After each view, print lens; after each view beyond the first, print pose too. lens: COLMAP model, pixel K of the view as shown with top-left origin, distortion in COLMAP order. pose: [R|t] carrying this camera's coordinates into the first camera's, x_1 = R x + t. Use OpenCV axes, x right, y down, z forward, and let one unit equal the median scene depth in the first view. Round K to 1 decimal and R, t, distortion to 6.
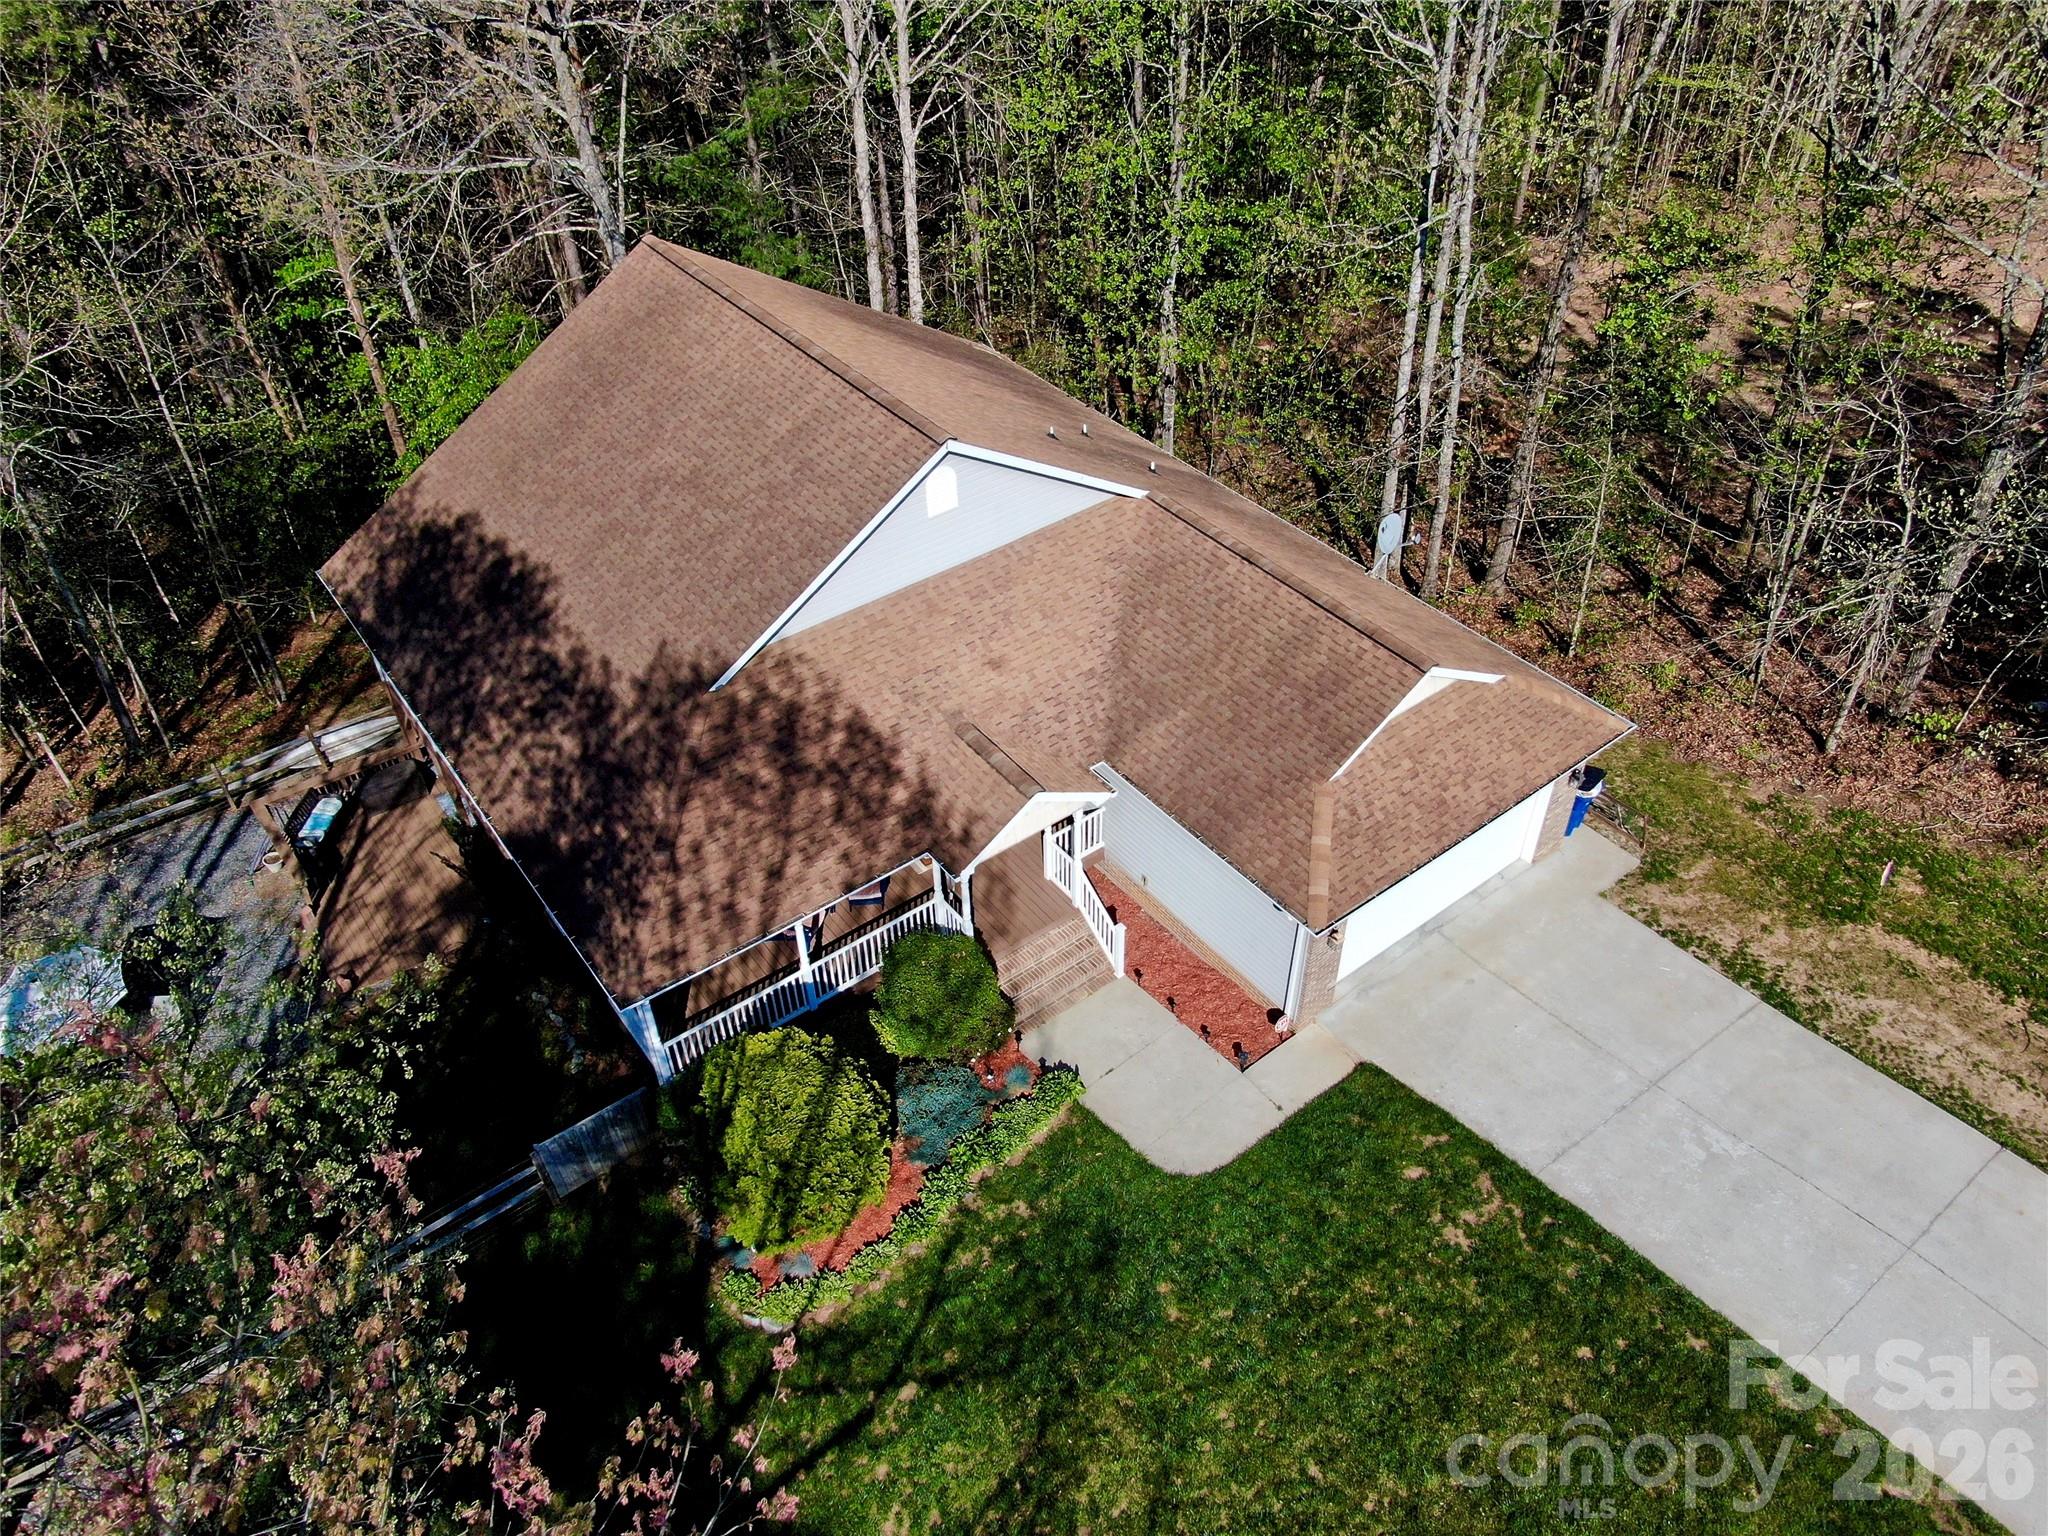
lens RADIAL K [[1435.6, 0, 1024.0], [0, 1435.6, 768.0], [0, 0, 1]] dist [-0.042790, 0.003485]
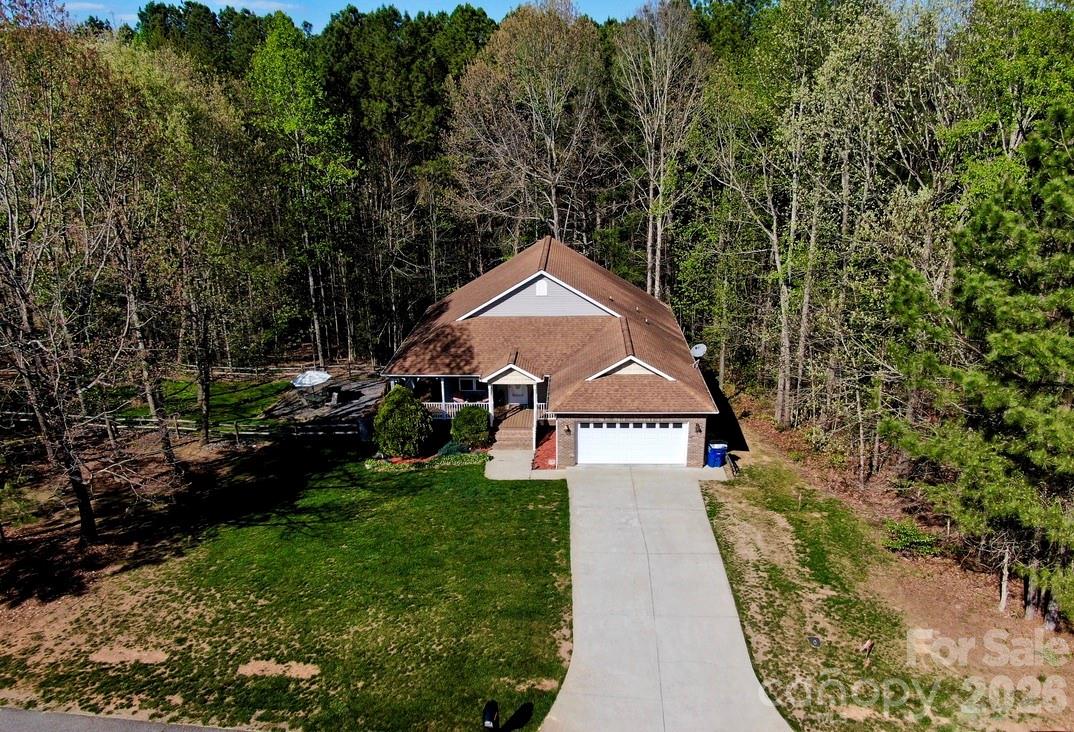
lens RADIAL K [[723.4, 0, 537.0], [0, 723.4, 366.0], [0, 0, 1]] dist [0.000490, -0.000003]
pose [[0.763471, 0.220973, -0.606863, 0.991313], [-0.427726, 0.877039, -0.218755, 0.338725], [0.483903, 0.426584, 0.764109, -0.216999]]
